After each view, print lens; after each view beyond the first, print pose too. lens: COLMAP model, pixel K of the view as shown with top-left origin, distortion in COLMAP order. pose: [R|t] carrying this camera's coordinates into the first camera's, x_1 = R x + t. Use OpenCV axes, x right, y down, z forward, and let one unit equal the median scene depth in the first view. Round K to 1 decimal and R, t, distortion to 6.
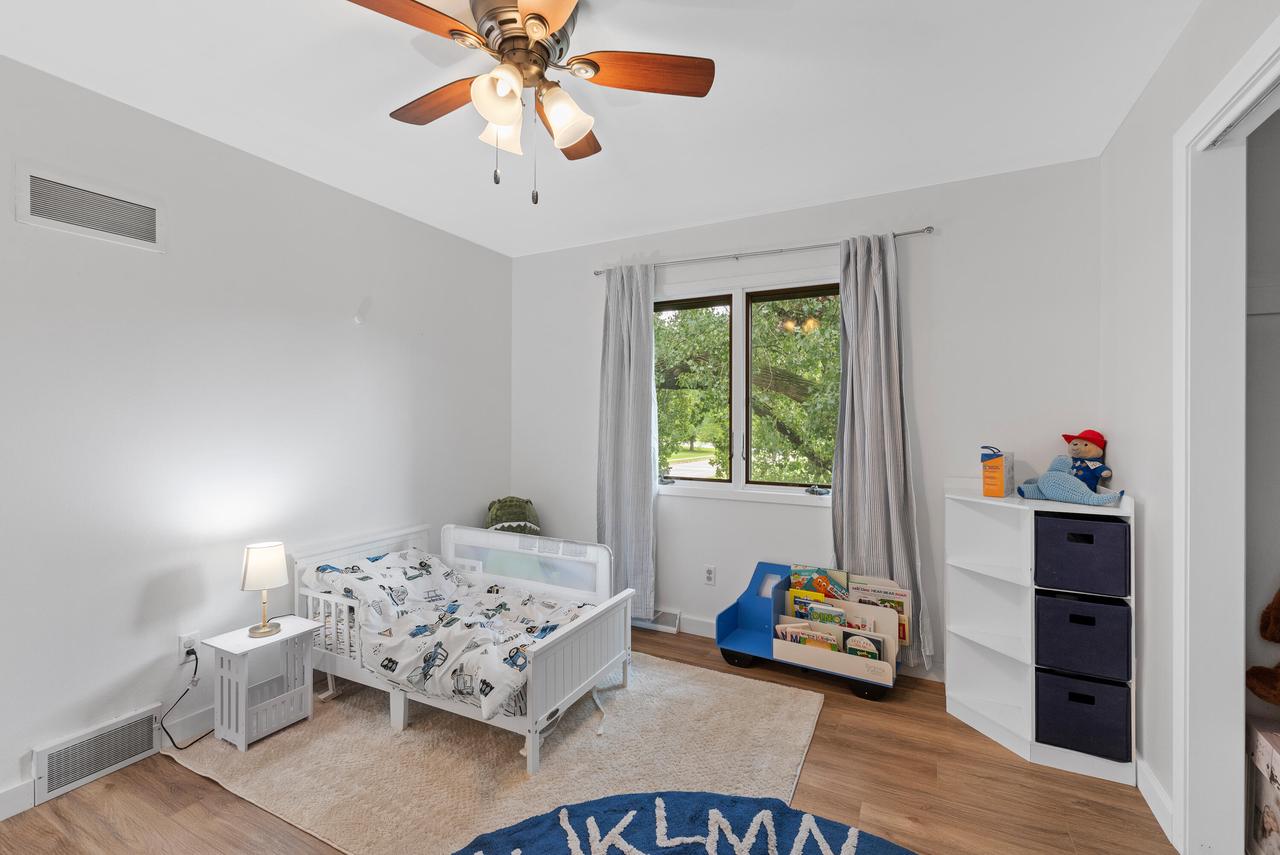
lens RADIAL K [[553.3, 0, 641.6], [0, 553.3, 419.5], [0, 0, 1]] dist [0.001199, -0.000394]
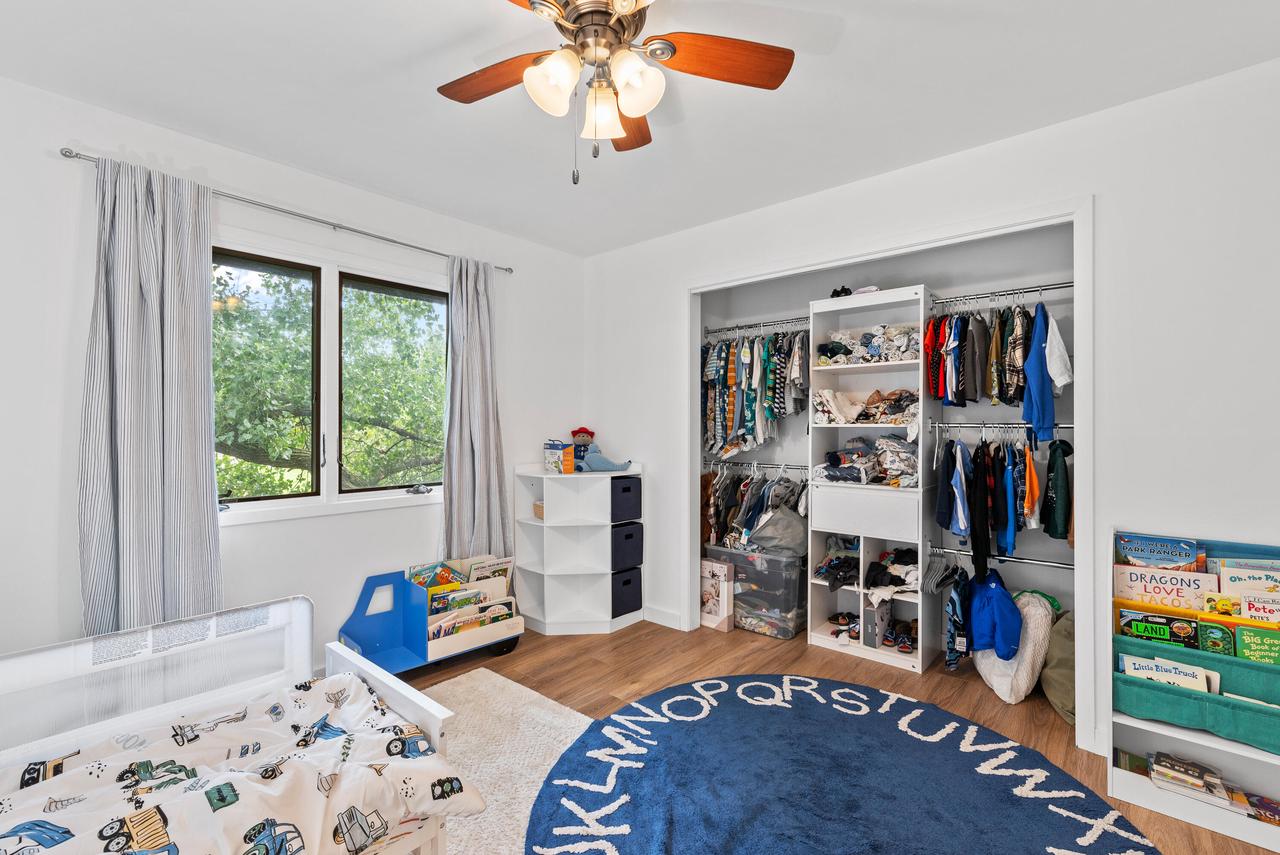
lens RADIAL K [[553.3, 0, 646.2], [0, 553.3, 426.9], [0, 0, 1]] dist [0.001199, -0.000394]
pose [[0.233782, -0.004790, 0.972277, -0.675303], [-0.002059, 0.999983, 0.005422, 0.008481], [-0.972287, -0.003269, 0.233768, 0.425001]]
